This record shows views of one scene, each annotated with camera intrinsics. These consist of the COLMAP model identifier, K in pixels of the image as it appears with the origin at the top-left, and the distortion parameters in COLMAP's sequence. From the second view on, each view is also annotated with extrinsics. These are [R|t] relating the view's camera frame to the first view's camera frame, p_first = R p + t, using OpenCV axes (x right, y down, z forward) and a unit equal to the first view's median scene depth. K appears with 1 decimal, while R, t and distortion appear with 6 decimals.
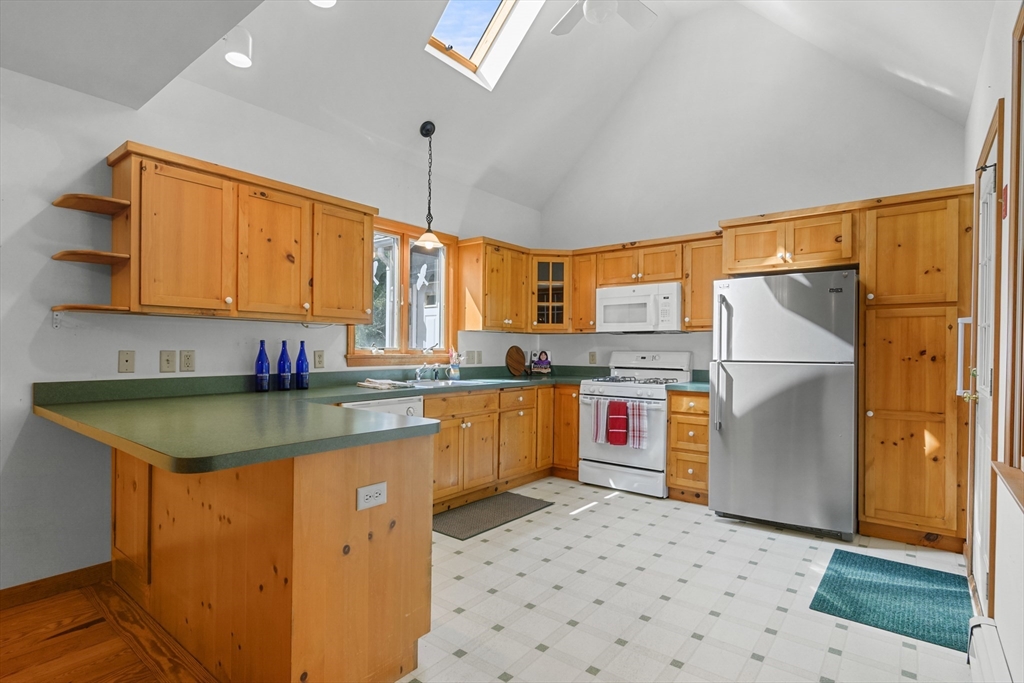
lens RADIAL K [[505.9, 0, 514.5], [0, 505.9, 350.4], [0, 0, 1]] dist [-0.001978, -0.000394]
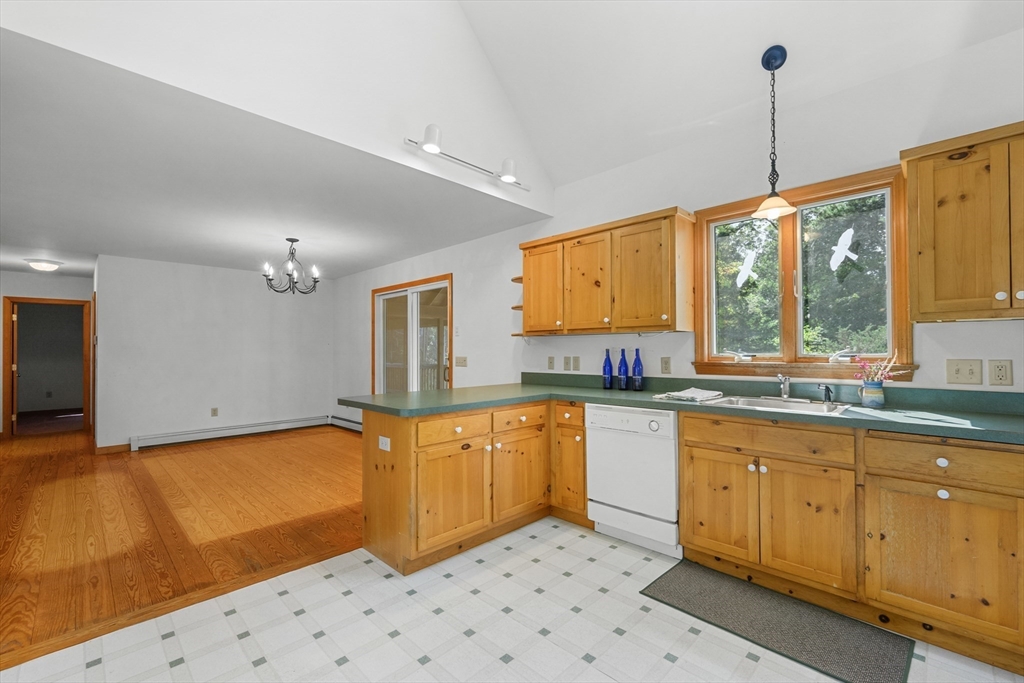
lens RADIAL K [[431.0, 0, 513.7], [0, 431.0, 346.7], [0, 0, 1]] dist [0.000822, 0.000051]
pose [[-0.110025, -0.016309, -0.993795, 0.502486], [0.000581, 0.999864, -0.016473, -0.006422], [0.993929, -0.002389, -0.110001, 0.714370]]
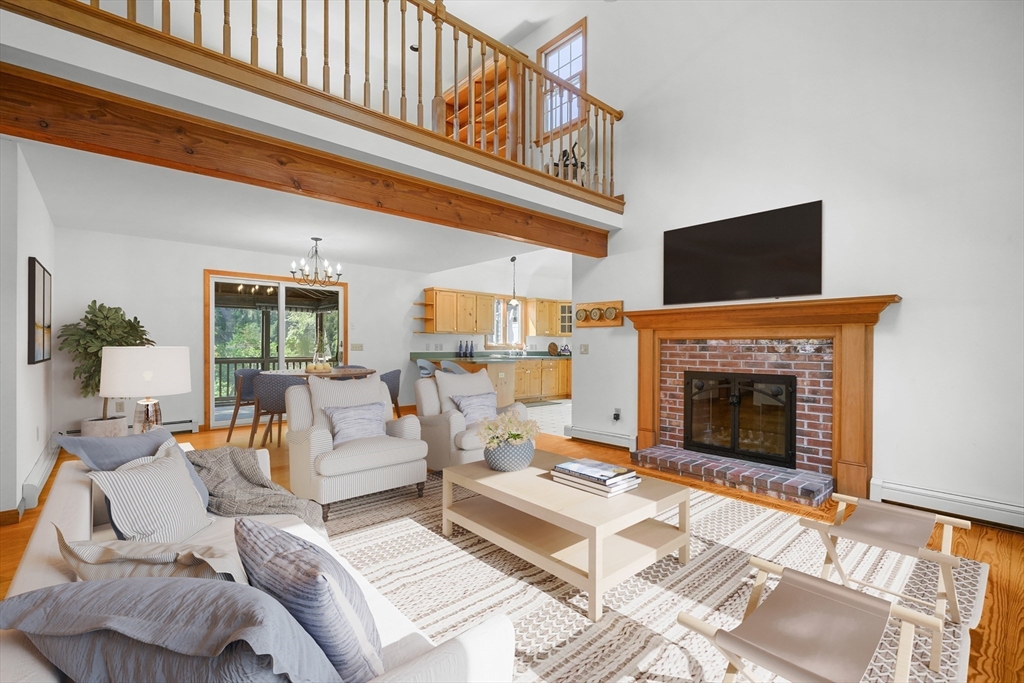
lens RADIAL K [[445.3, 0, 510.7], [0, 445.3, 344.2], [0, 0, 1]] dist [0.001904, 0.000239]
pose [[0.984341, -0.004316, -0.176220, 0.225225], [0.002941, 0.999963, -0.008060, 0.019655], [0.176249, 0.007415, 0.984318, -1.309685]]
